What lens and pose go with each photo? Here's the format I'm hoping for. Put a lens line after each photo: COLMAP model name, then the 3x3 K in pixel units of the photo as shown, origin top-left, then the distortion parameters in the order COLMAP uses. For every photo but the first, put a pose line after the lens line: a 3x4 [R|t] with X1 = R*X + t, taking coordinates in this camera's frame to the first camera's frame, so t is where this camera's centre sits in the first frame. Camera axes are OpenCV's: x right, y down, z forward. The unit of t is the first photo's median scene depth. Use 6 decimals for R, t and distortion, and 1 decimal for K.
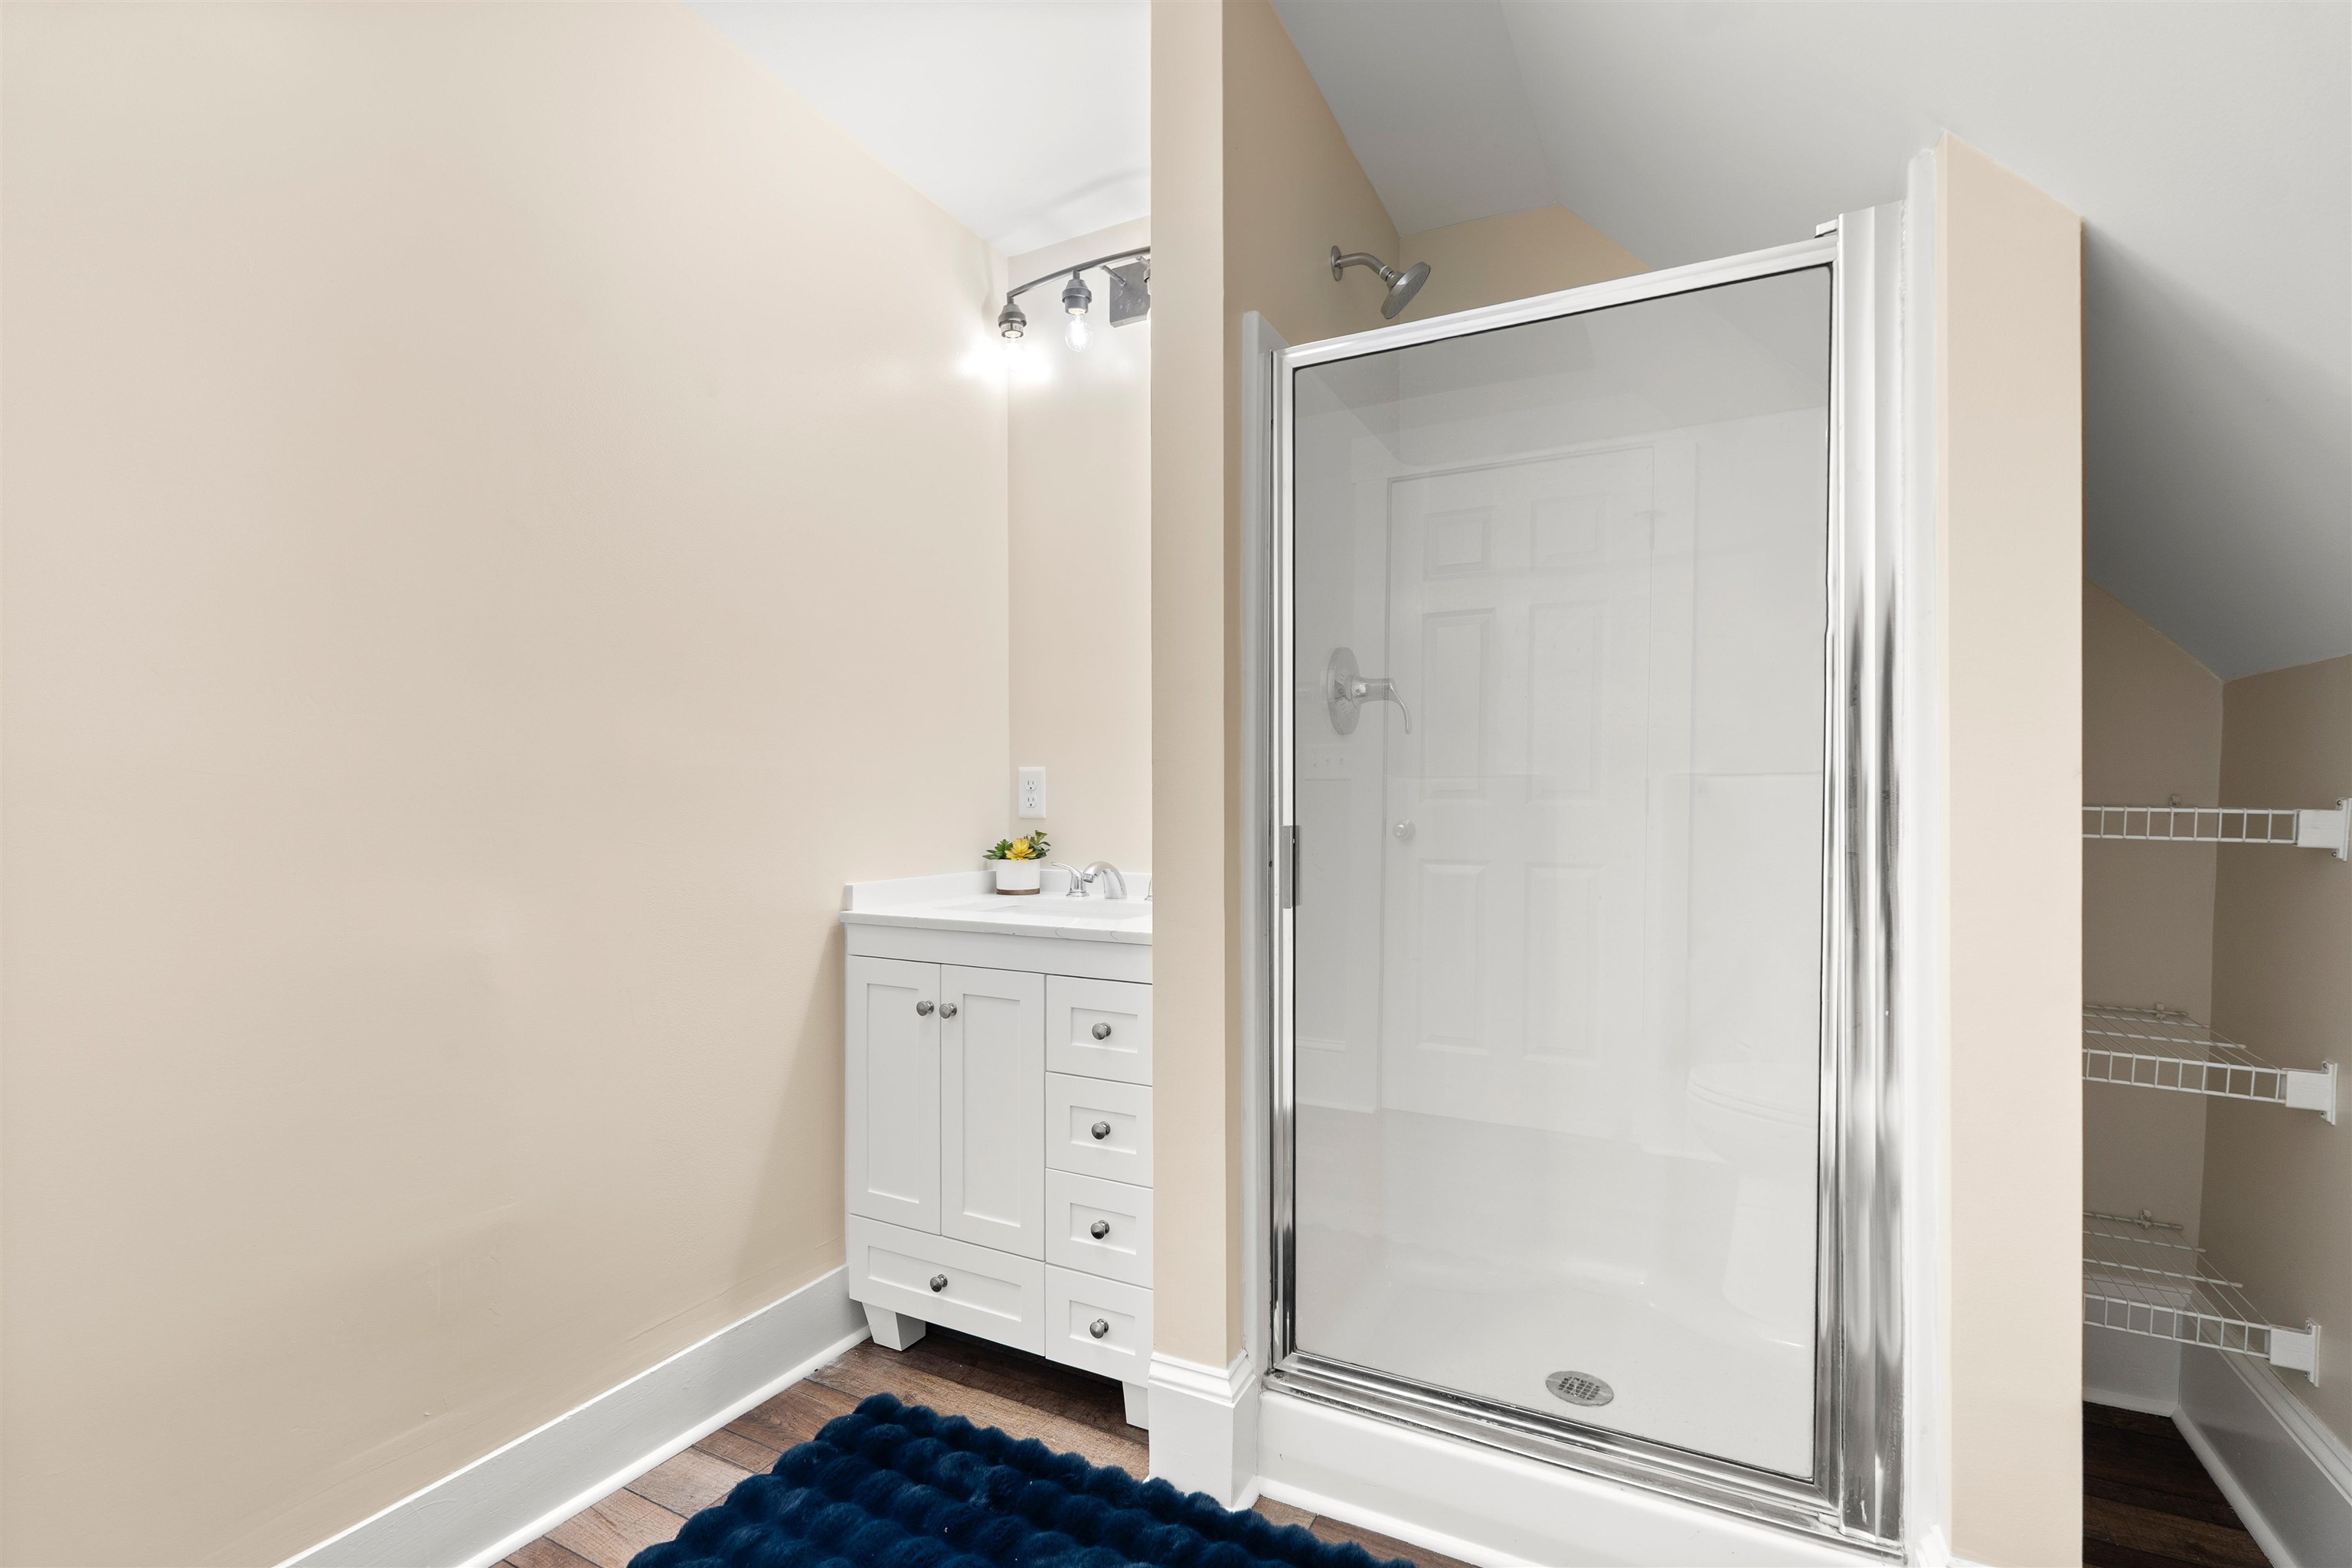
lens RADIAL K [[1052.9, 0, 1173.0], [0, 1052.9, 794.1], [0, 0, 1]] dist [-0.002945, -0.000425]
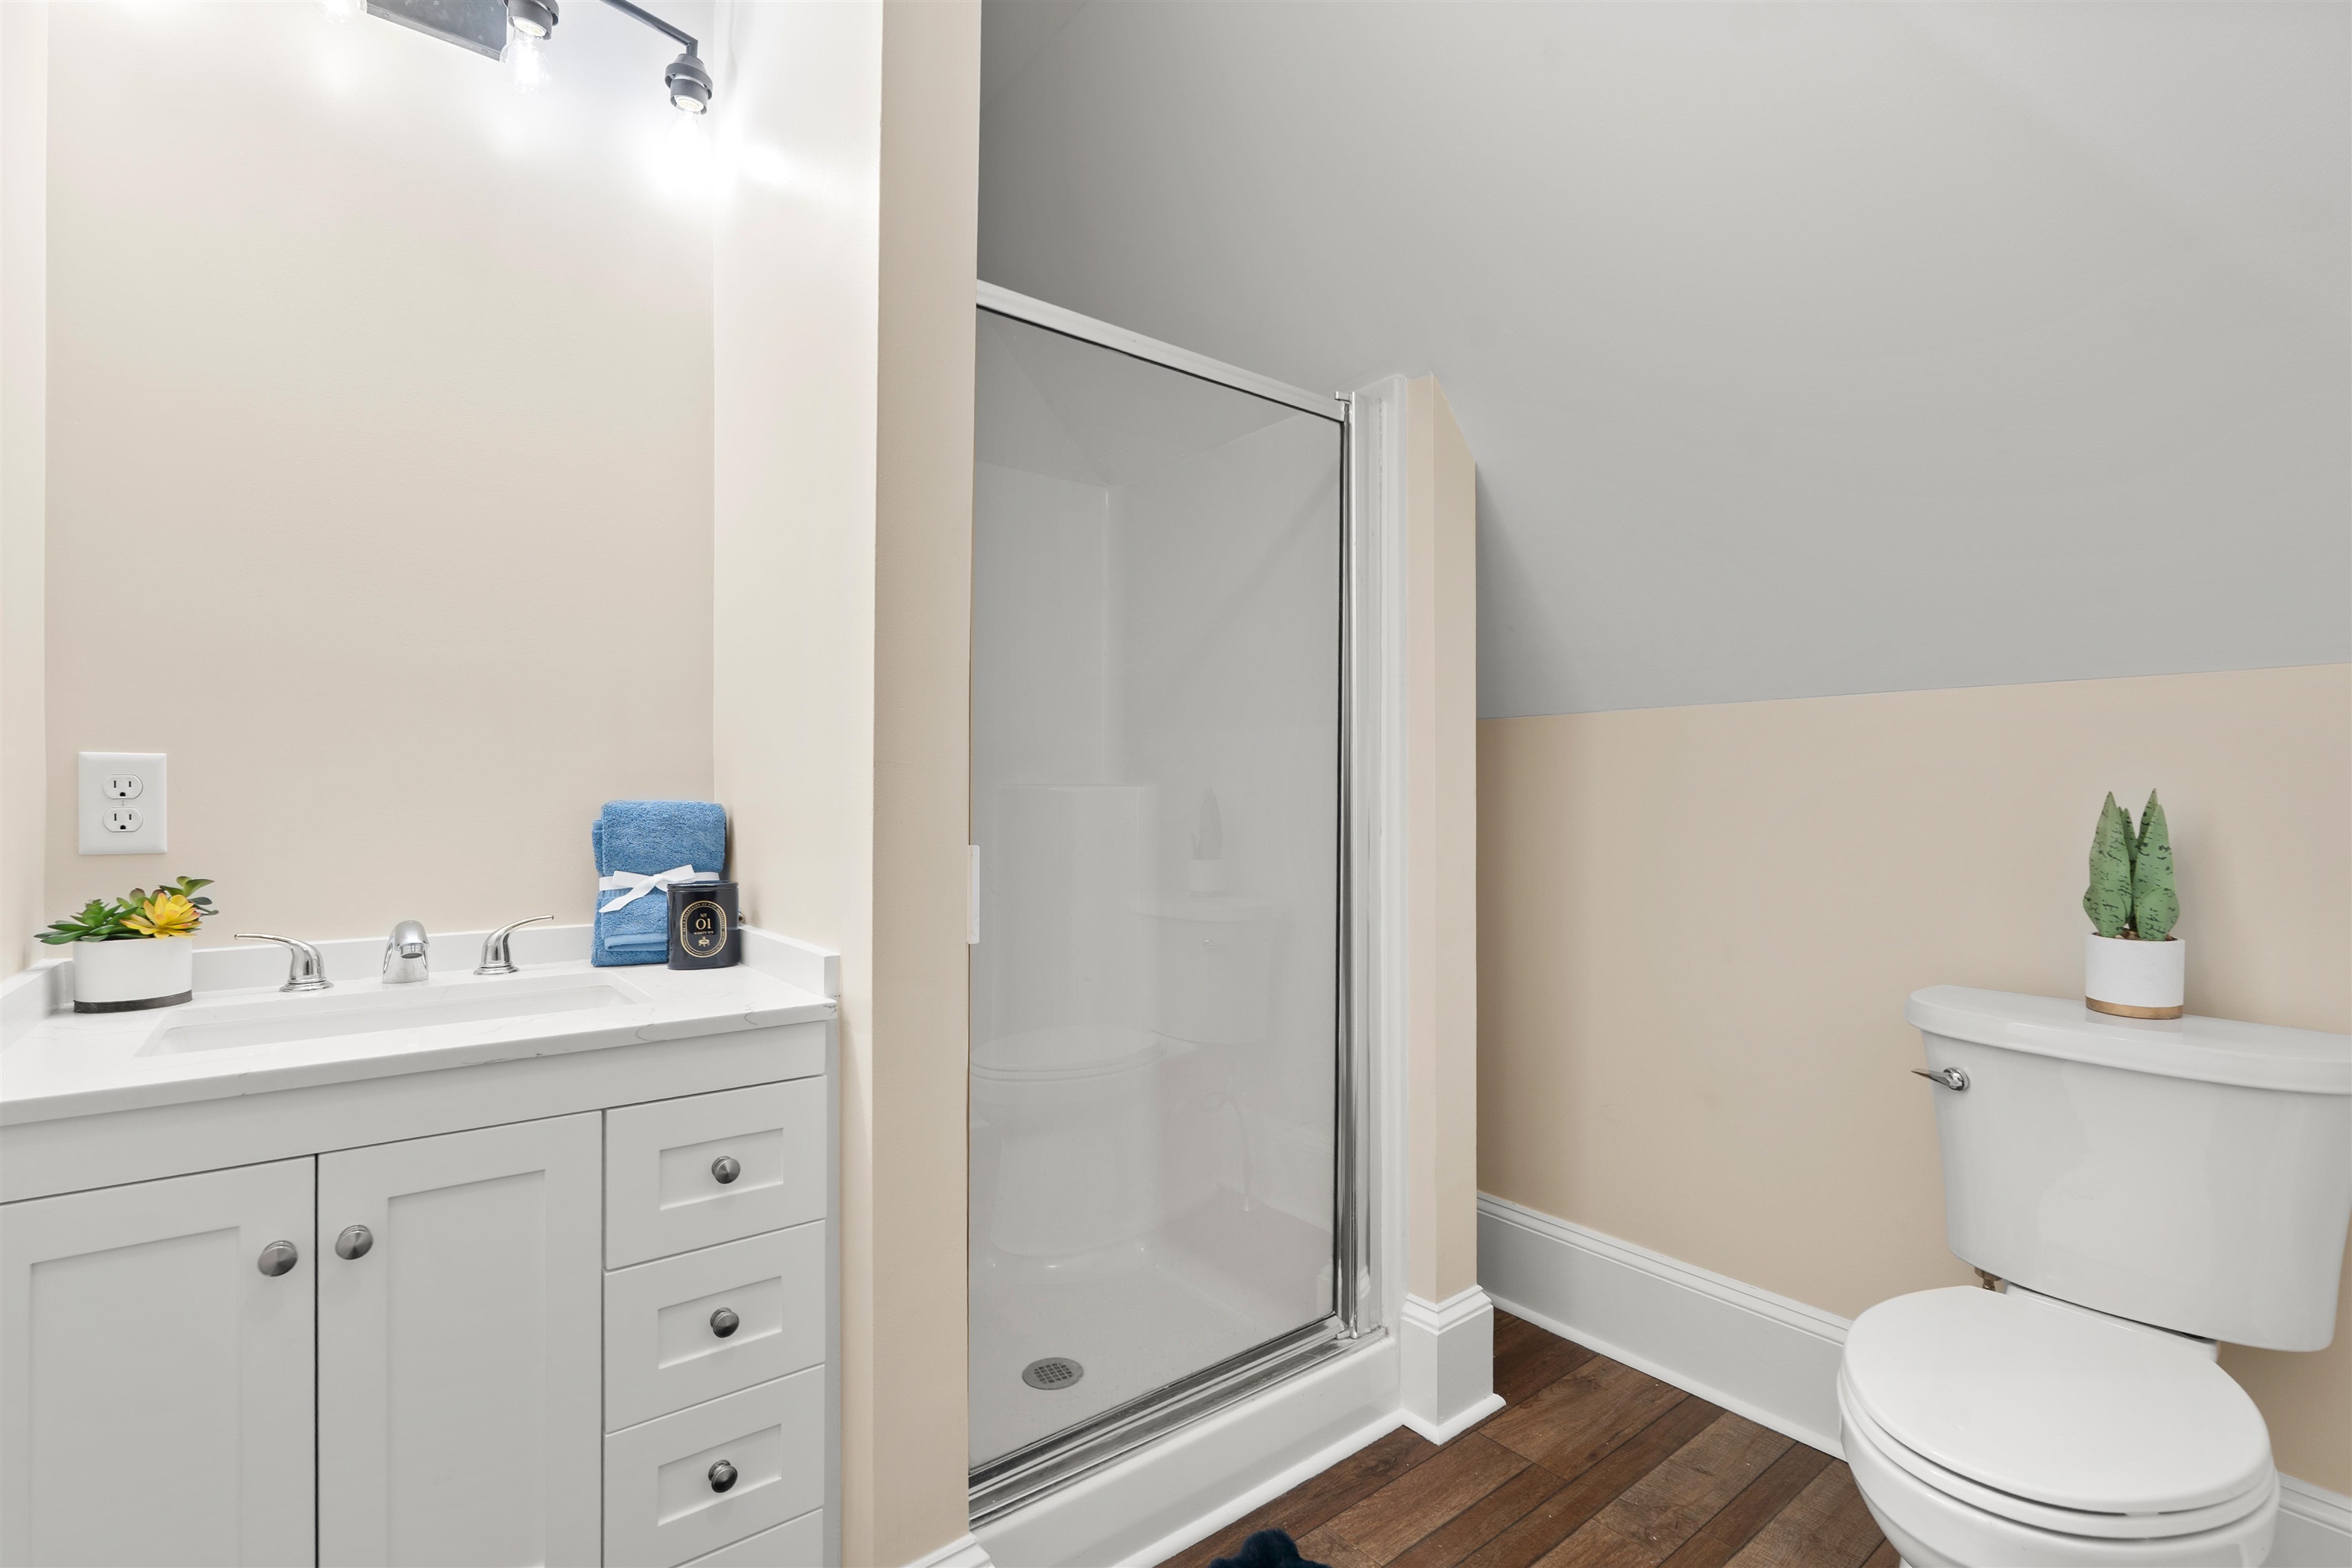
lens RADIAL K [[1052.9, 0, 1172.5], [0, 1052.9, 784.8], [0, 0, 1]] dist [-0.002945, -0.000425]
pose [[0.407688, 0.015746, 0.912986, -0.403627], [0.000255, 0.999849, -0.017358, -0.001084], [-0.913121, 0.007310, 0.407623, 0.353059]]
